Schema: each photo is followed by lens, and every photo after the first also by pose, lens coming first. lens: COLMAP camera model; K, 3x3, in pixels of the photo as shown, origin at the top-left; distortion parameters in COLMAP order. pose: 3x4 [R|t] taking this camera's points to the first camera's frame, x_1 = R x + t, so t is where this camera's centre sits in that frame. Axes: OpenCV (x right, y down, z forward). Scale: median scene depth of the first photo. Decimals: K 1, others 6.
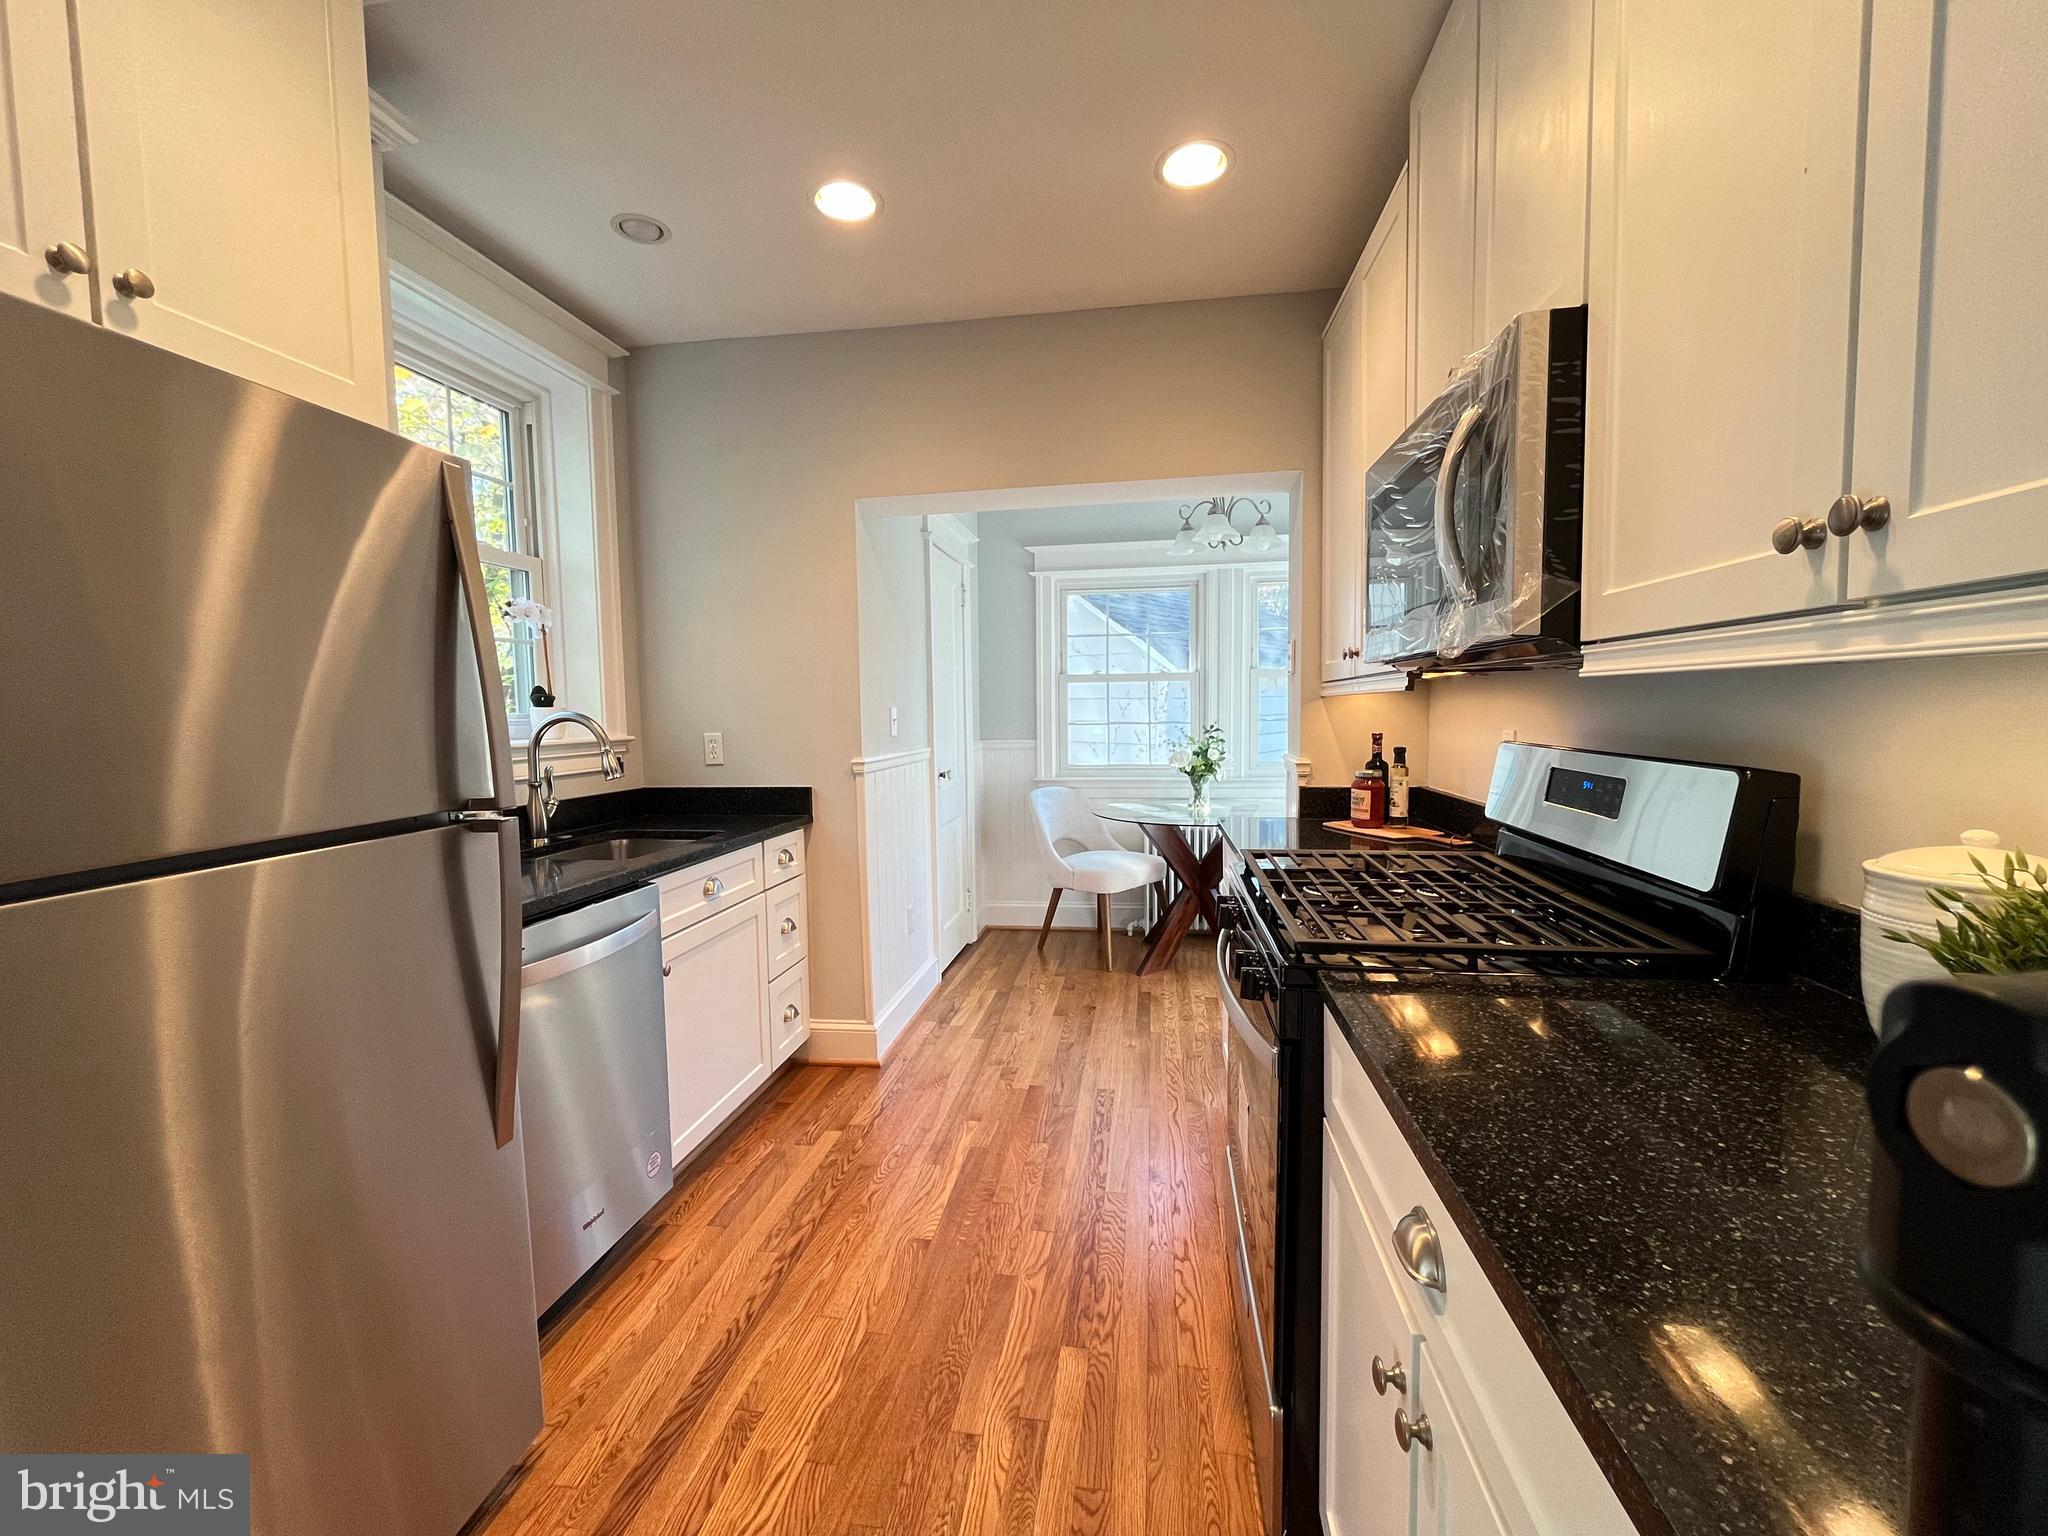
lens RADIAL K [[834.6, 0, 1020.5], [0, 834.6, 766.7], [0, 0, 1]] dist [-0.001142, -0.000111]
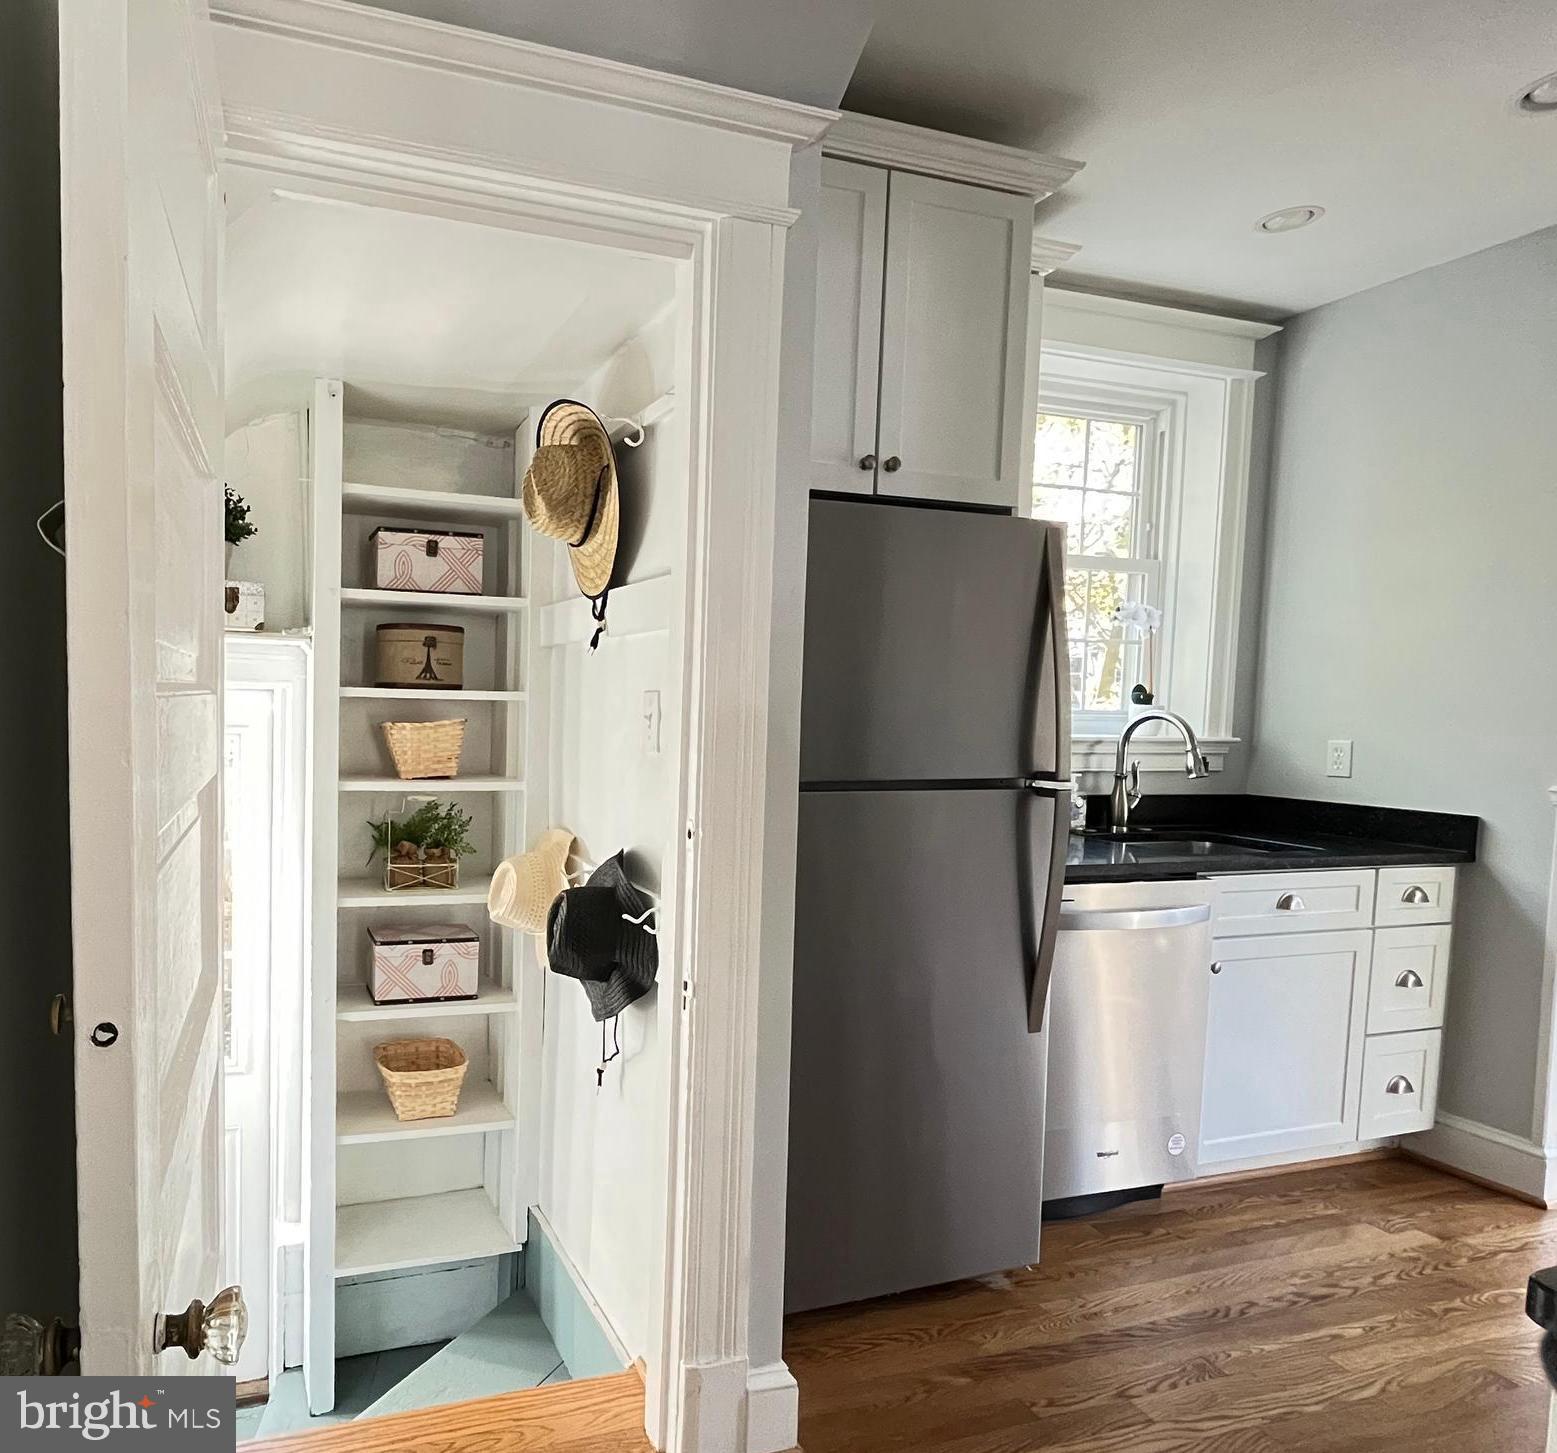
lens RADIAL K [[988.6, 0, 522.1], [0, 988.6, 764.3], [0, 0, 1]] dist [-0.005898, 0.000266]
pose [[0.427587, 0.082272, -0.900222, 0.226222], [-0.088876, 0.994851, 0.048706, 0.012355], [0.899594, 0.059182, 0.432698, -0.241440]]
